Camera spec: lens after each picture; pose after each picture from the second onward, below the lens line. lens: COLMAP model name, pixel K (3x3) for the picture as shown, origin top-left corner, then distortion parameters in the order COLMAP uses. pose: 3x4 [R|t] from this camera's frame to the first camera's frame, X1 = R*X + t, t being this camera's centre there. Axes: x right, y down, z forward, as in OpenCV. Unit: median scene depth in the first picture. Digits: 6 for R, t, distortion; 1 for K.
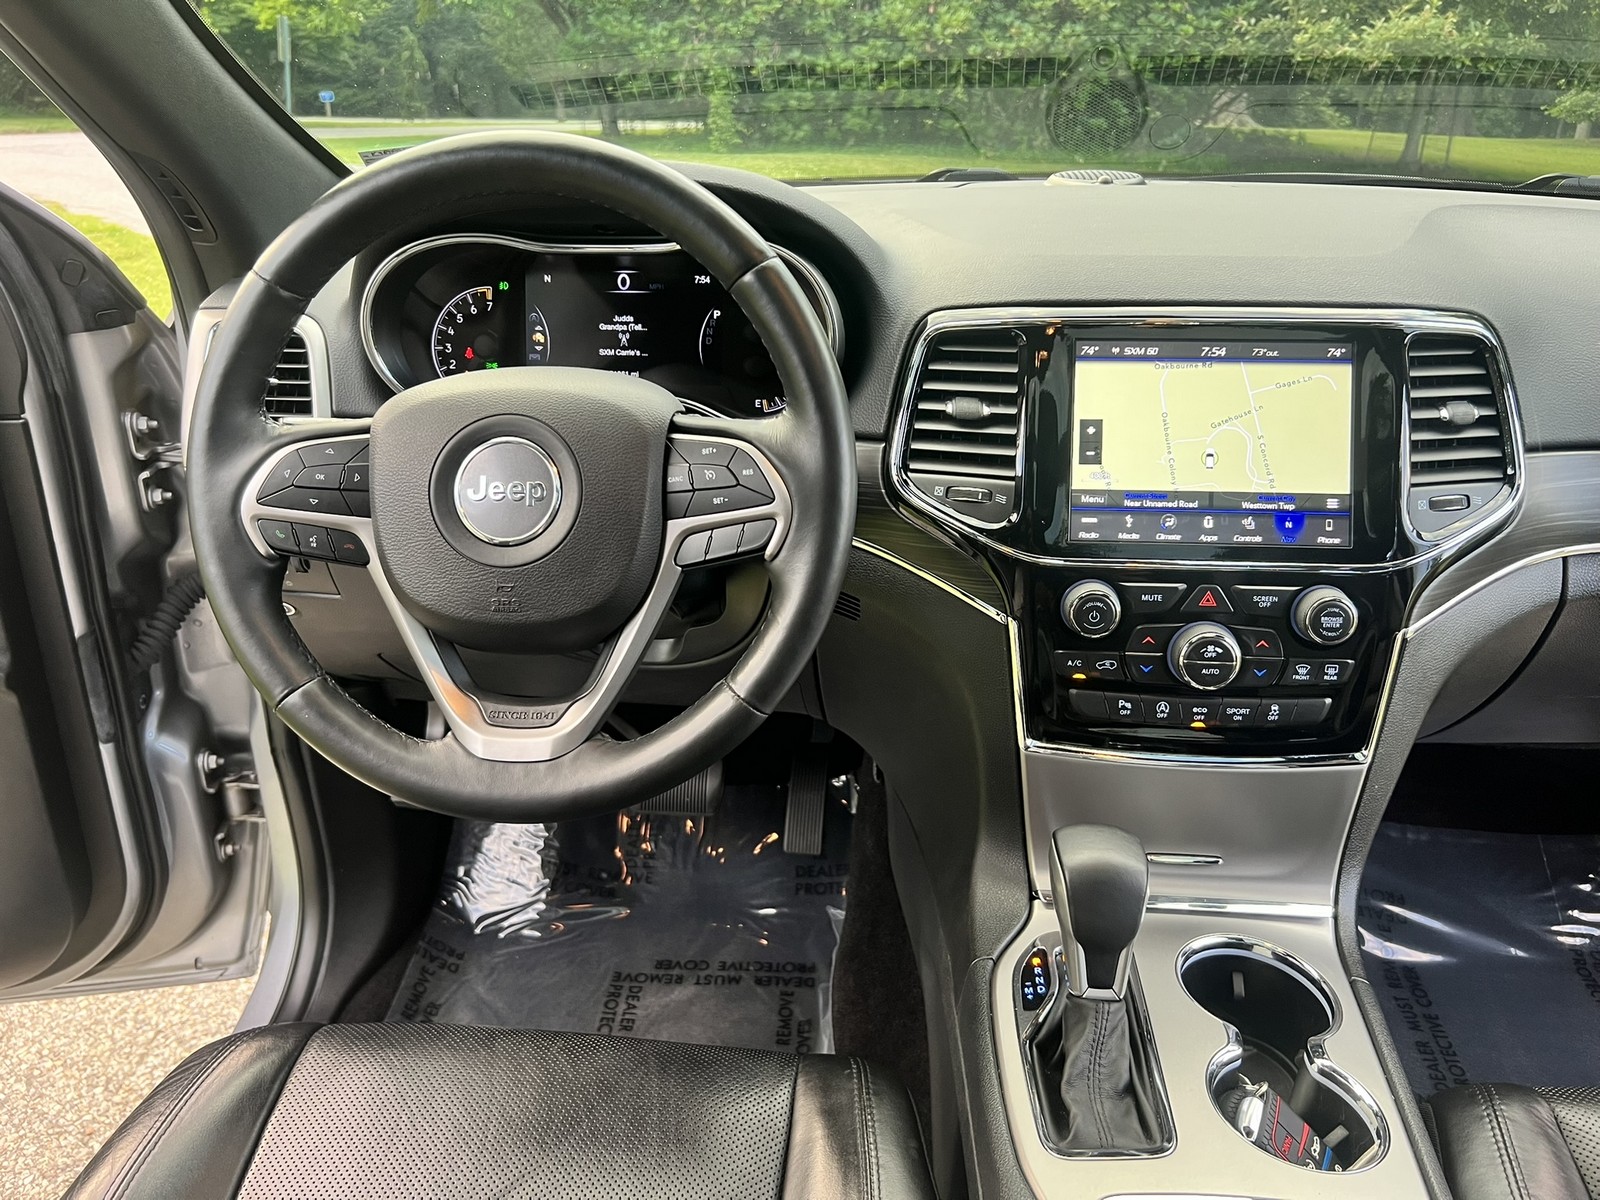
lens RADIAL K [[1215.4, 0, 791.8], [0, 1215.4, 593.9], [0, 0, 1]] dist [0.046357, -0.062813]
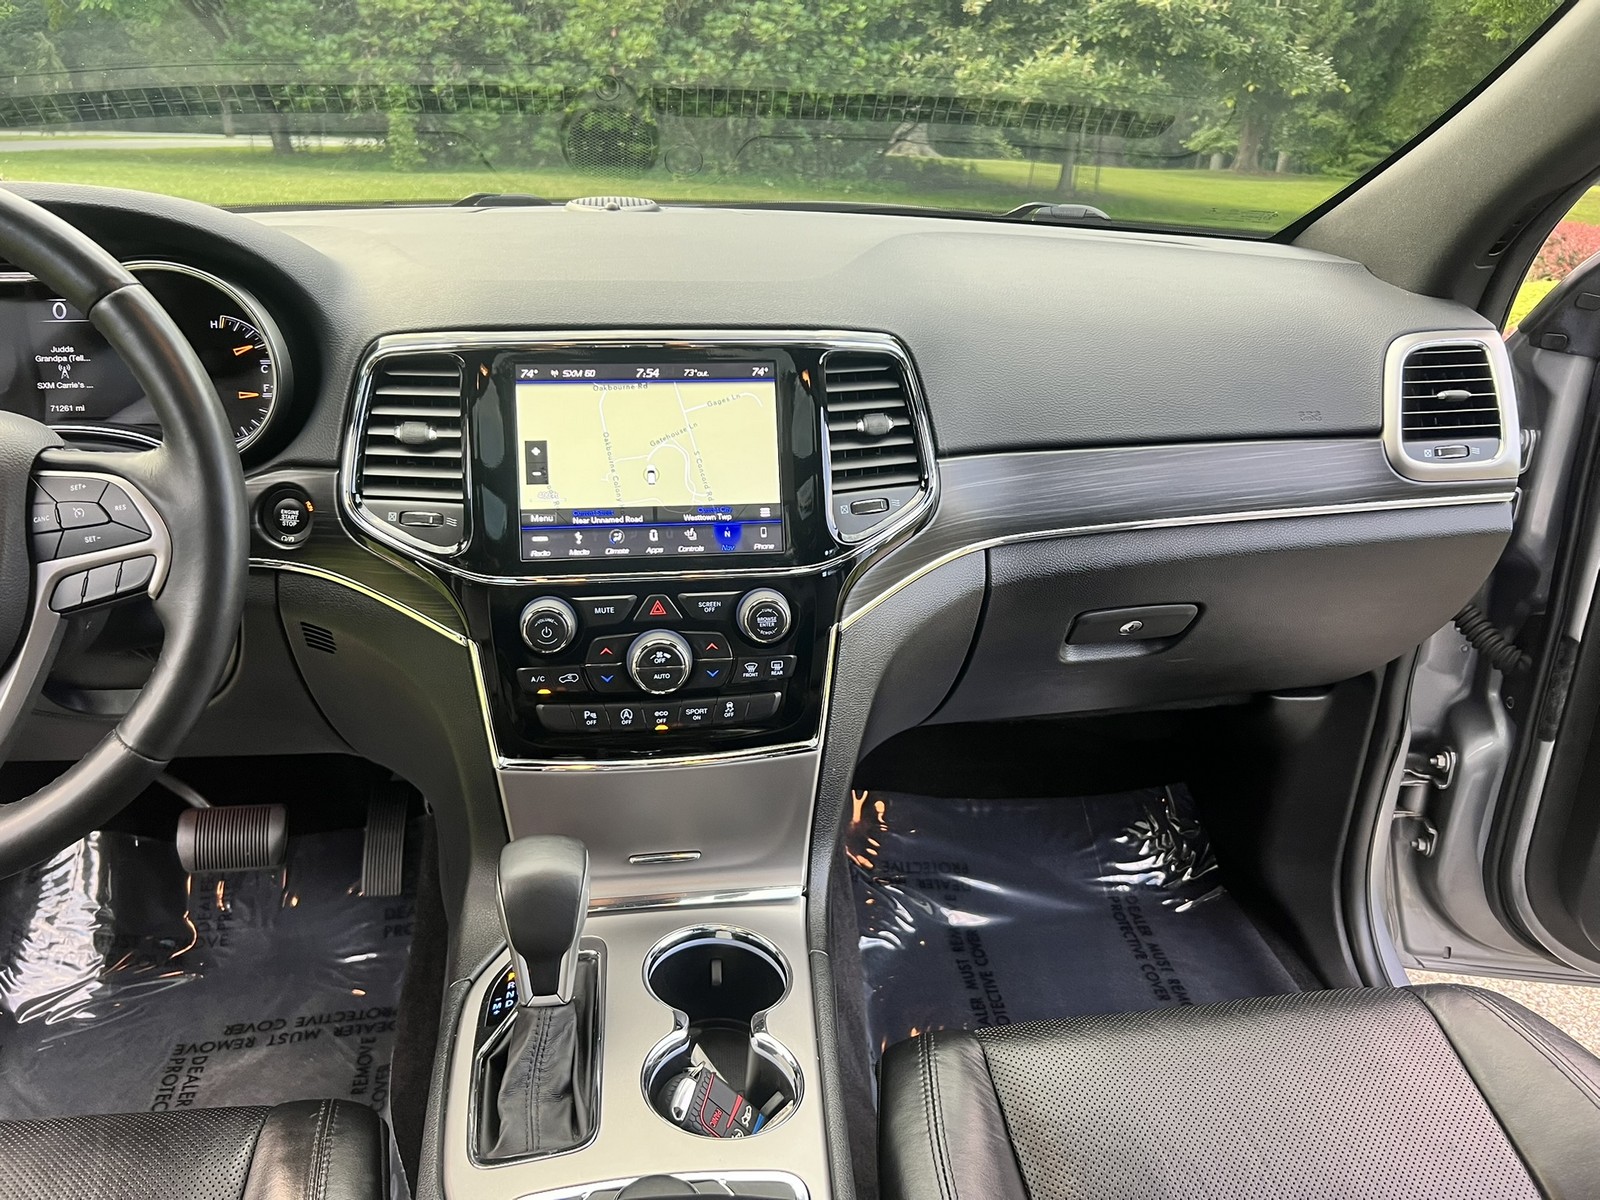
lens RADIAL K [[1215.4, 0, 803.3], [0, 1215.4, 603.2], [0, 0, 1]] dist [0.046357, -0.062813]
pose [[0.973025, -0.064943, 0.221372, 0.224346], [0.067121, 0.997742, -0.002323, 0.010476], [-0.220721, 0.017119, 0.975187, -0.045835]]
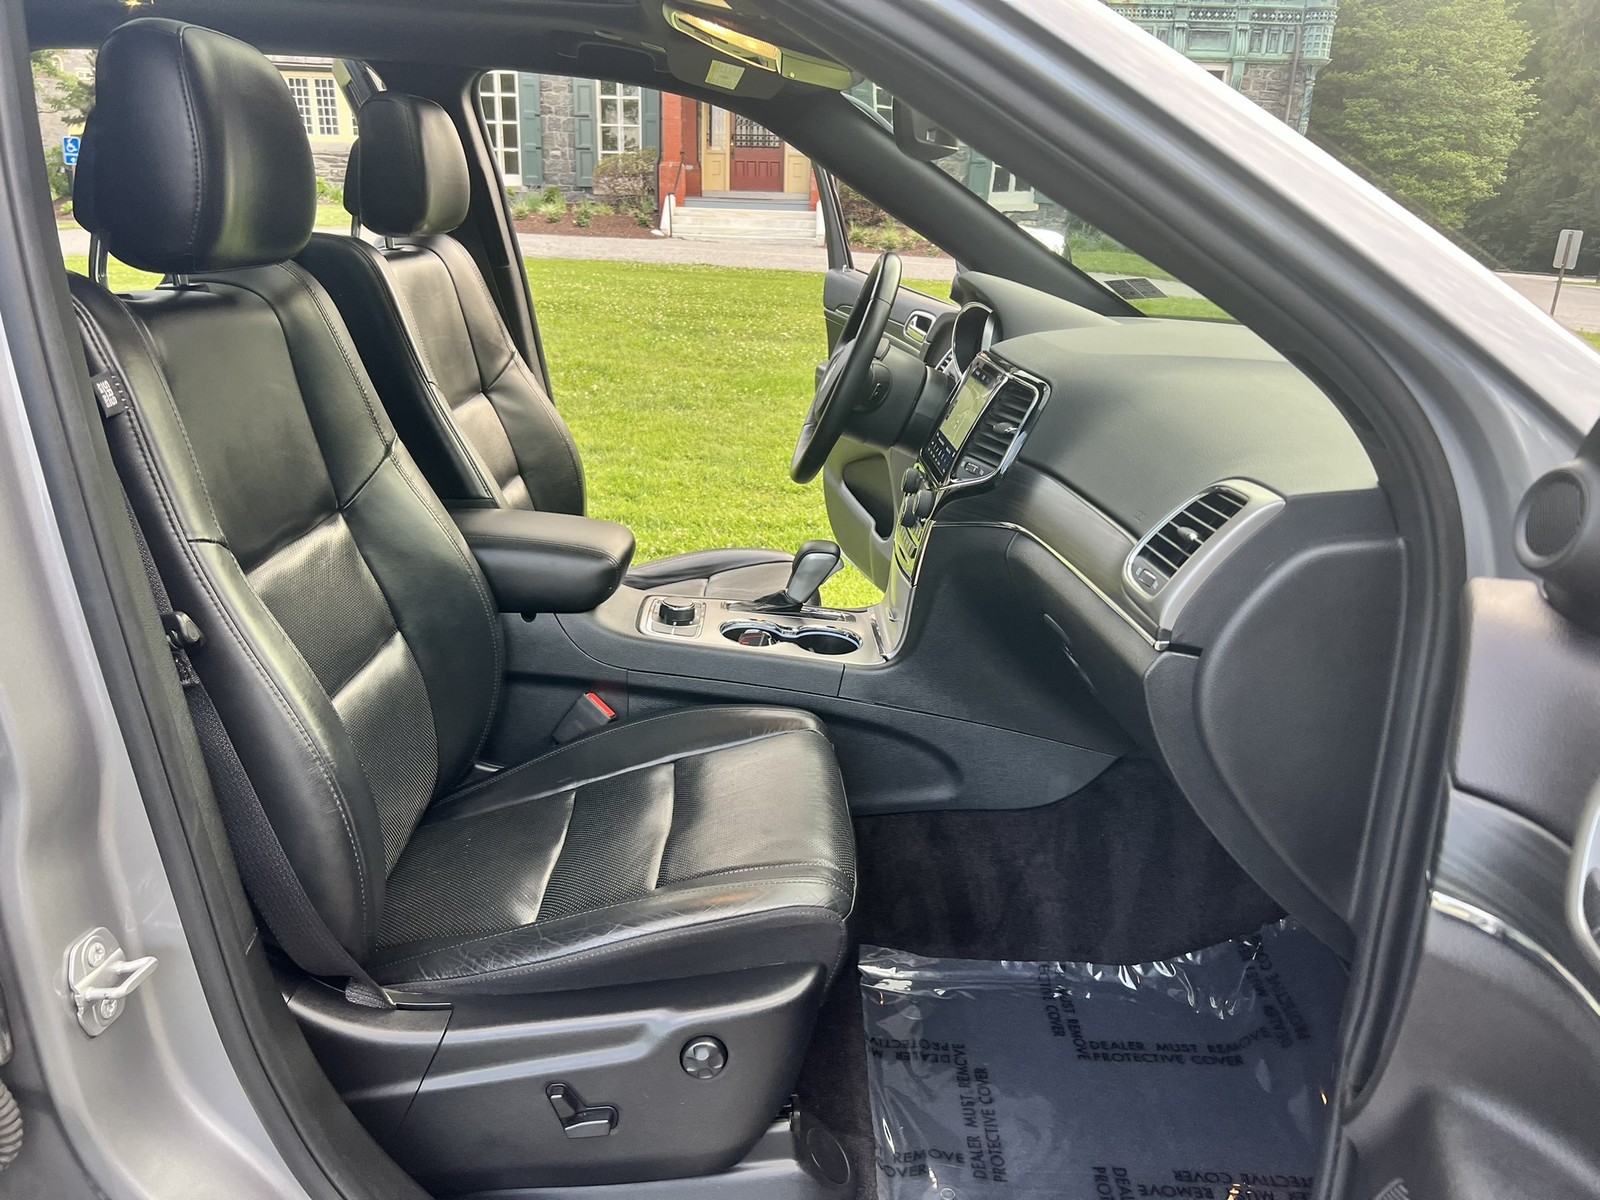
lens RADIAL K [[1215.4, 0, 803.0], [0, 1215.4, 598.0], [0, 0, 1]] dist [0.046357, -0.062813]
pose [[0.103613, 0.306643, -0.946168, 2.215892], [-0.440444, 0.867077, 0.232778, -0.209602], [0.891781, 0.392616, 0.224899, 0.422549]]
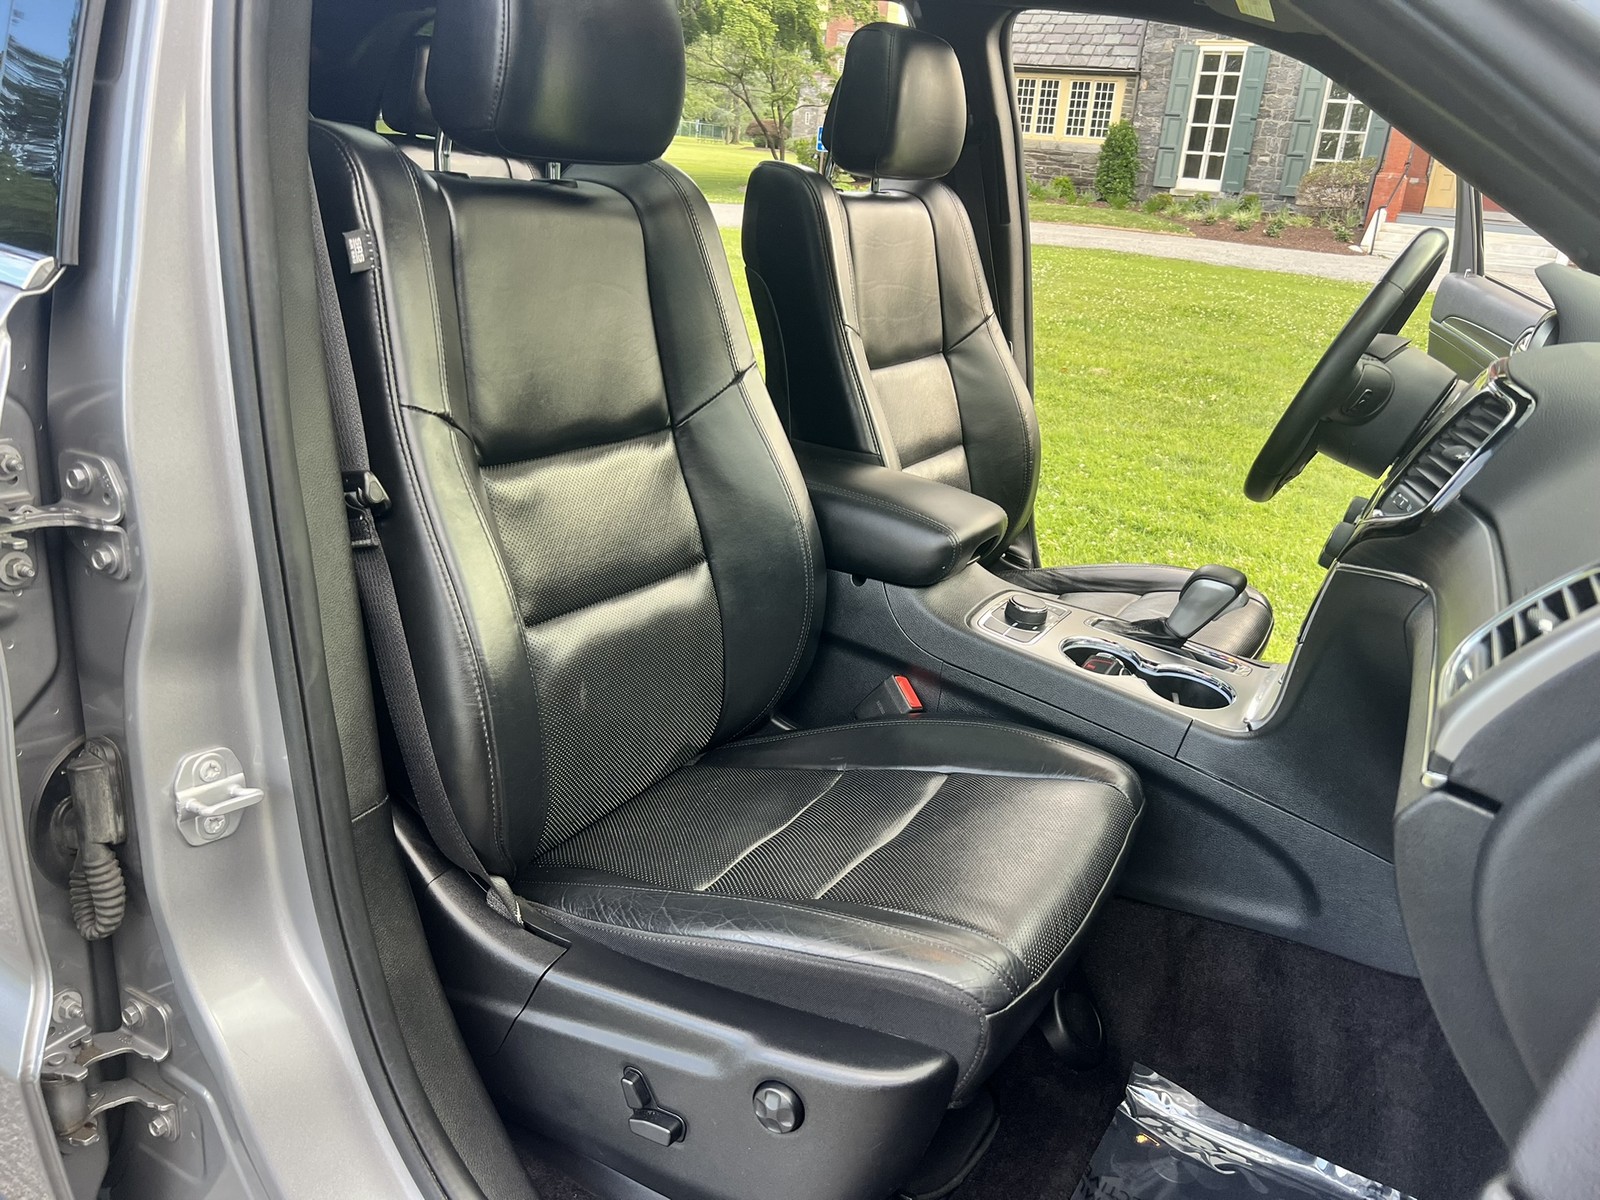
lens RADIAL K [[1215.4, 0, 801.0], [0, 1215.4, 595.7], [0, 0, 1]] dist [0.046357, -0.062813]
pose [[-0.420570, 0.264713, -0.867783, 1.943849], [-0.455434, 0.765642, 0.454282, -0.294429], [0.784666, 0.586276, -0.201447, 0.781392]]
